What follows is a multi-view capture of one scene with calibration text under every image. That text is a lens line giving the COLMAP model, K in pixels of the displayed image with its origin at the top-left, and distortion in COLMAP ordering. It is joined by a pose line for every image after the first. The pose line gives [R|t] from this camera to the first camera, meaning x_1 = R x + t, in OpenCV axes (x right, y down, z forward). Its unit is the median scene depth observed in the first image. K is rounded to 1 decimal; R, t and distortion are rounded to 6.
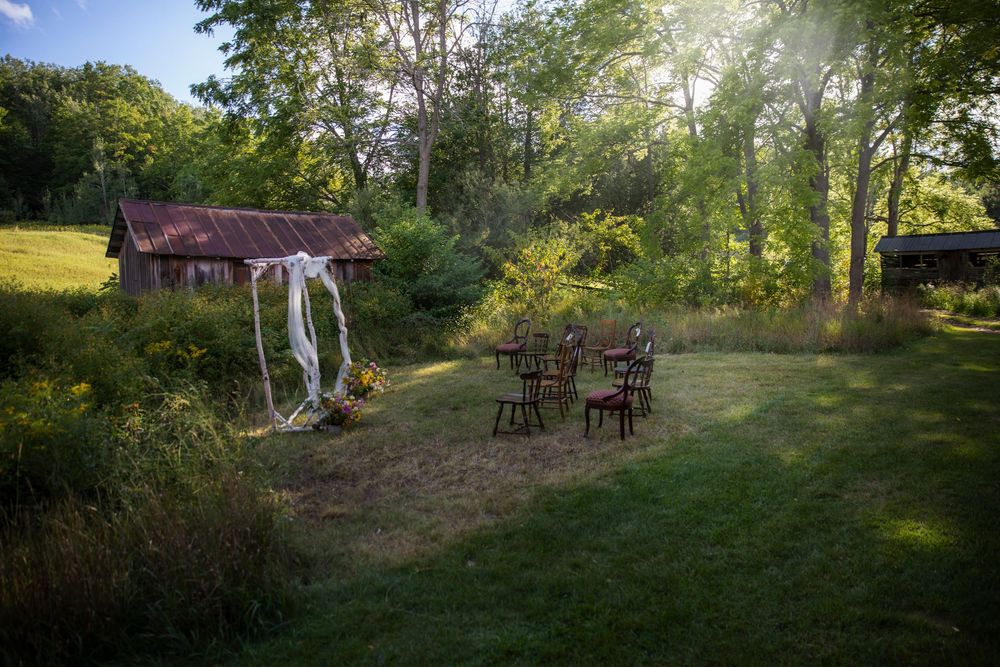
lens RADIAL K [[678.2, 0, 499.0], [0, 678.2, 335.2], [0, 0, 1]] dist [-0.056333, 0.000530]
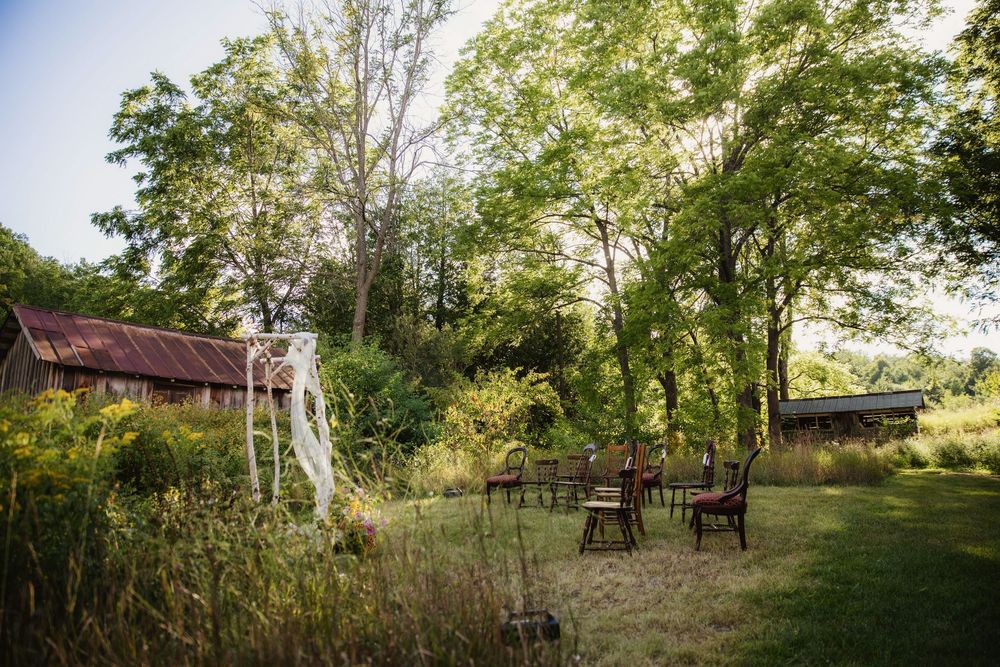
lens RADIAL K [[678.2, 0, 501.5], [0, 678.2, 332.4], [0, 0, 1]] dist [-0.056333, 0.000530]
pose [[0.981065, 0.040821, 0.189328, -0.076039], [0.011080, 0.964106, -0.265285, 0.032156], [-0.193361, 0.262359, 0.945399, 0.066547]]
